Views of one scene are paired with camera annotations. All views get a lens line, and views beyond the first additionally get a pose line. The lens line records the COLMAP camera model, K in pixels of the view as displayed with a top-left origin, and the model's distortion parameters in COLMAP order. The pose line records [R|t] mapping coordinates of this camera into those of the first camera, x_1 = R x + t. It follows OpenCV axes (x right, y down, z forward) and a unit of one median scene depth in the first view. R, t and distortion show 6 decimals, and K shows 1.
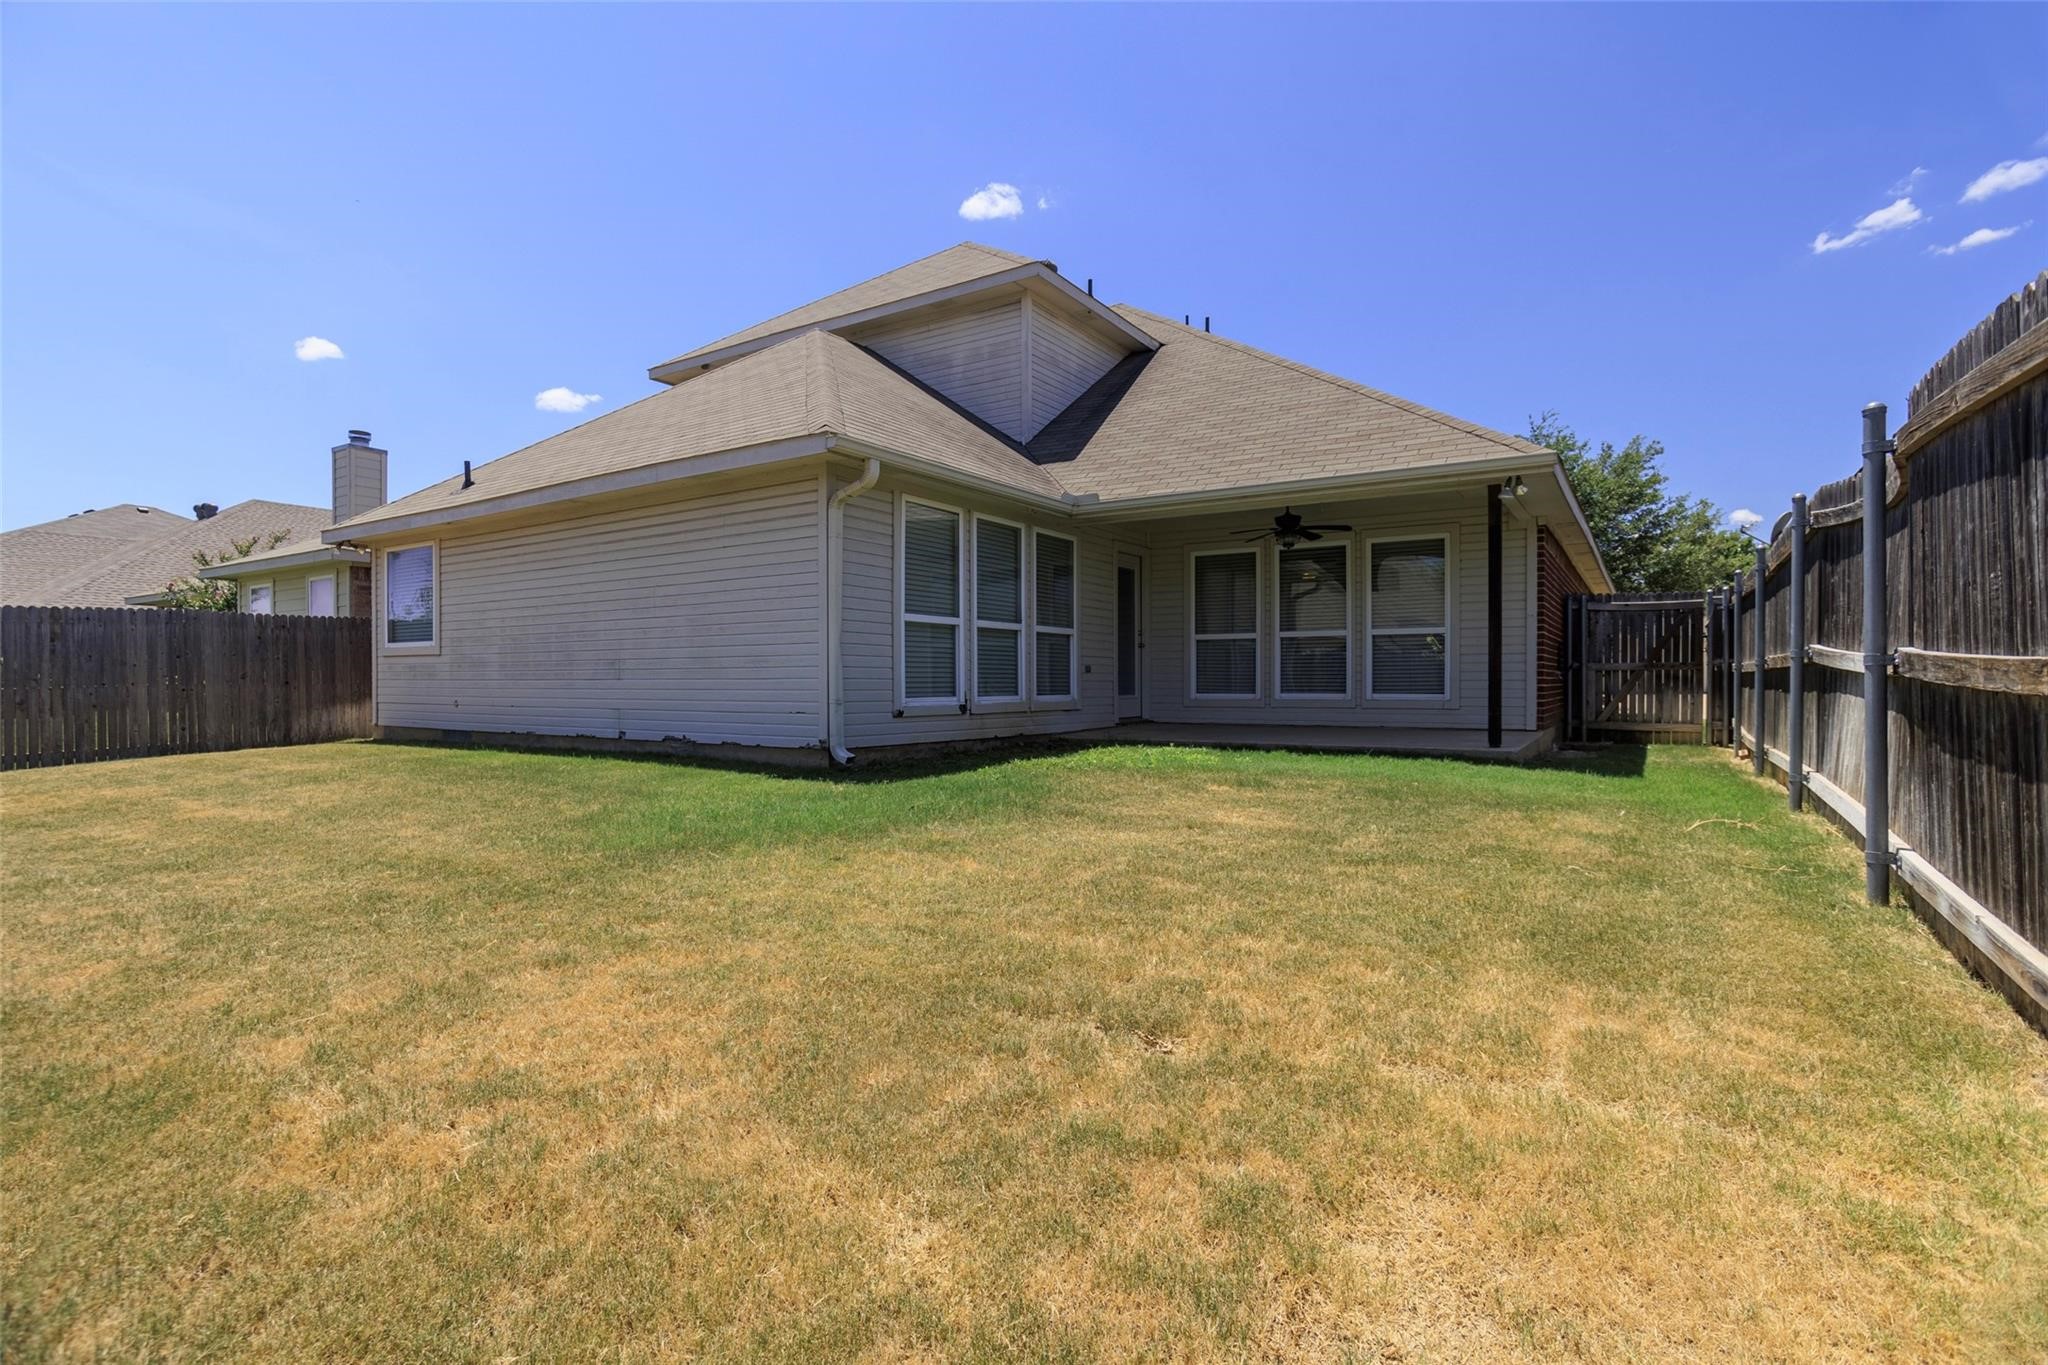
lens RADIAL K [[1018.1, 0, 1021.5], [0, 1018.1, 674.4], [0, 0, 1]] dist [-0.015175, 0.006875]
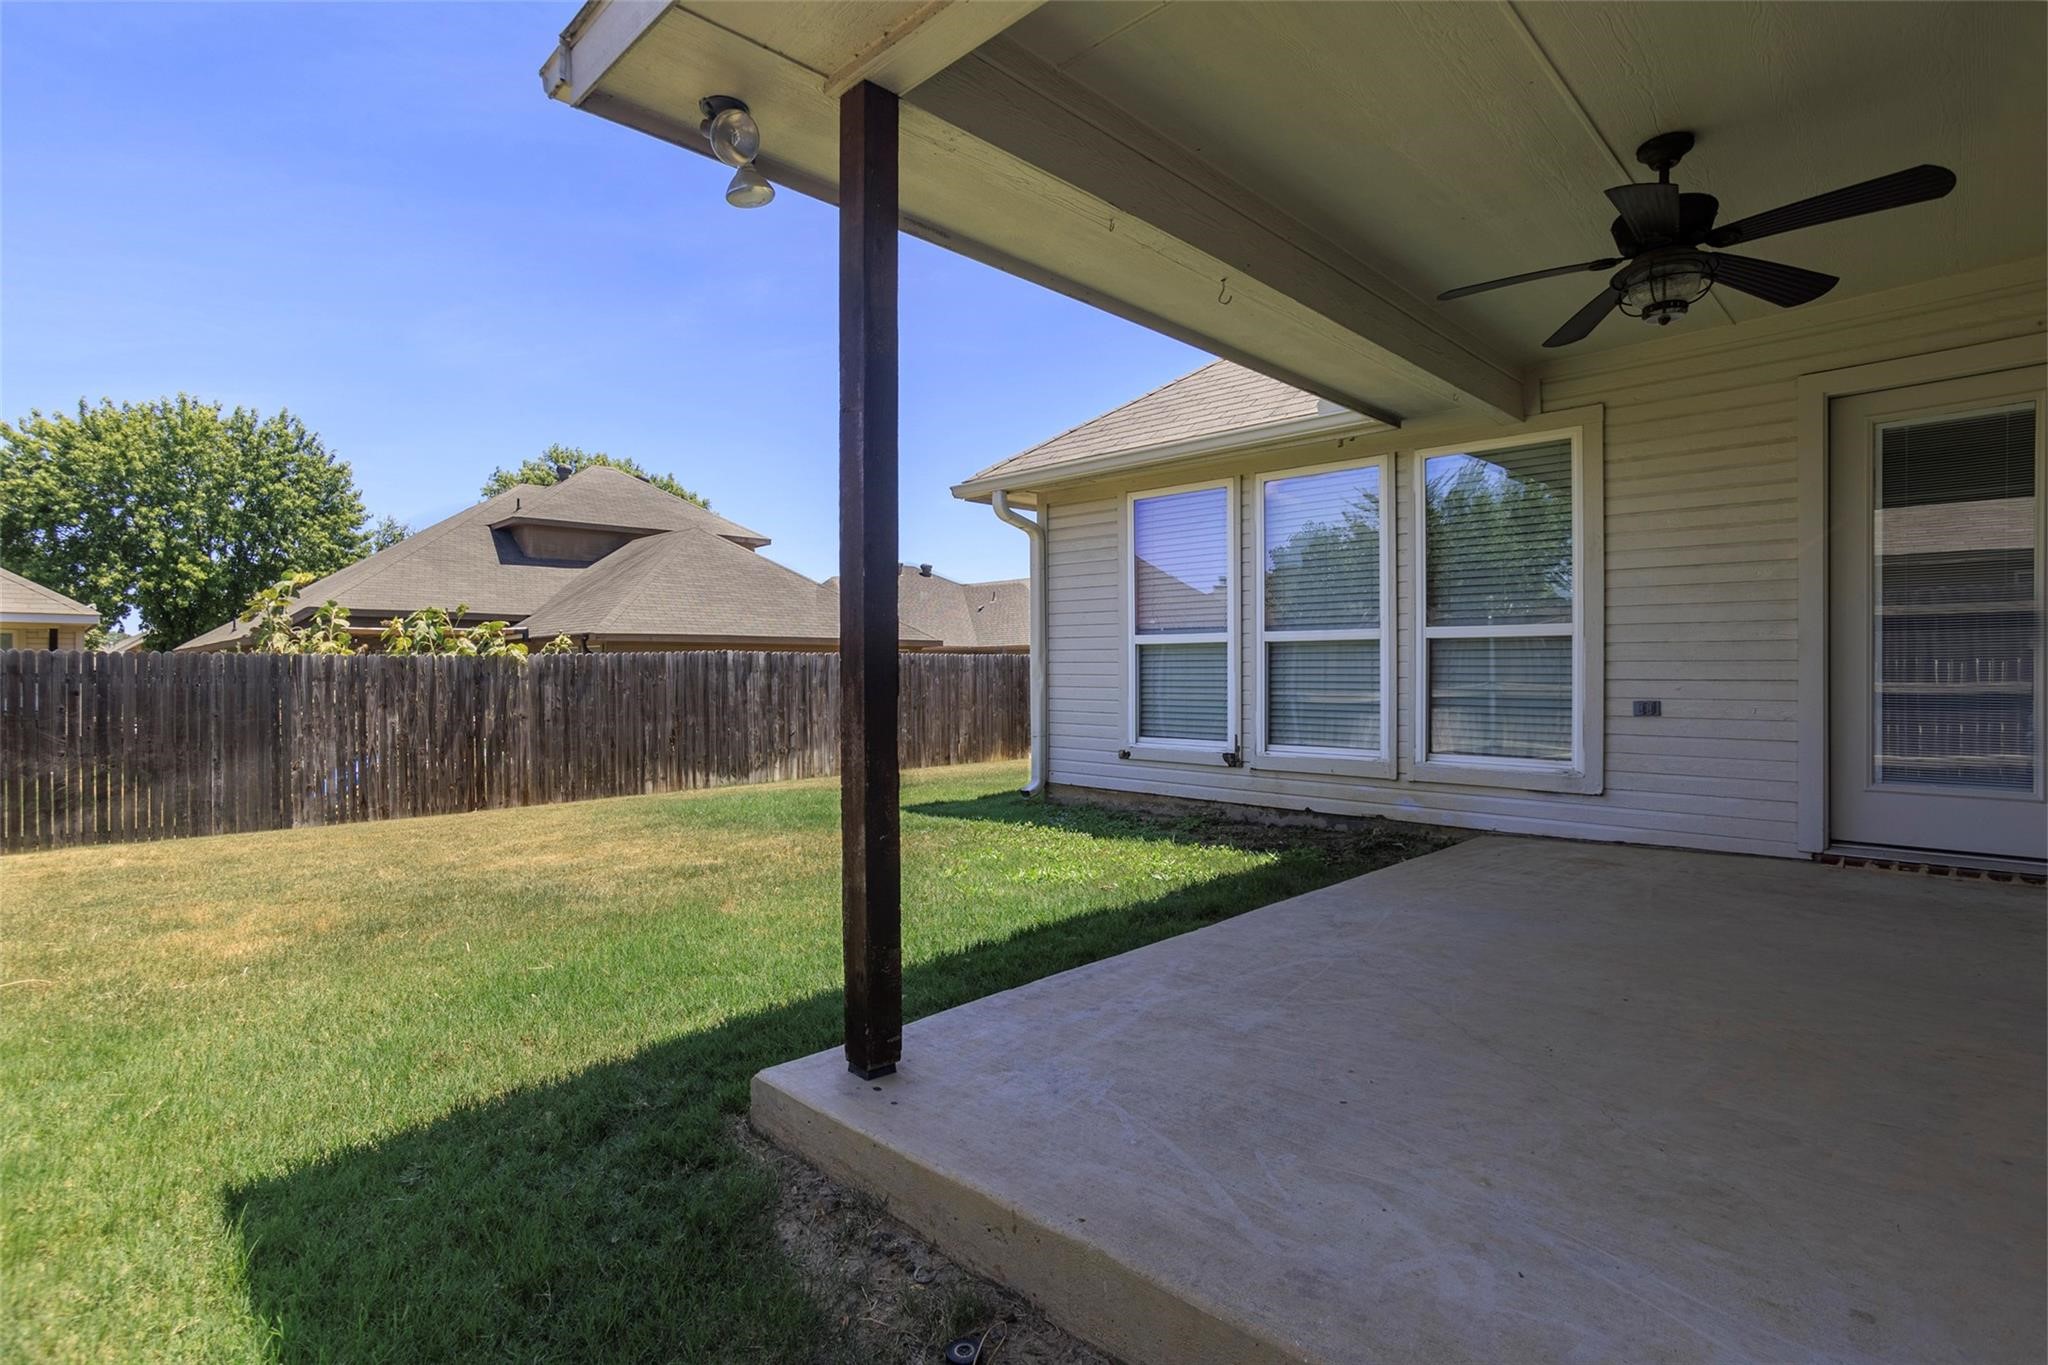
lens RADIAL K [[1018.1, 0, 1023.5], [0, 1018.1, 681.4], [0, 0, 1]] dist [-0.015175, 0.006875]
pose [[-0.192020, 0.006846, -0.981367, 0.664645], [0.003688, 0.999974, 0.006255, -0.025227], [0.981384, -0.002418, -0.192040, 0.994191]]
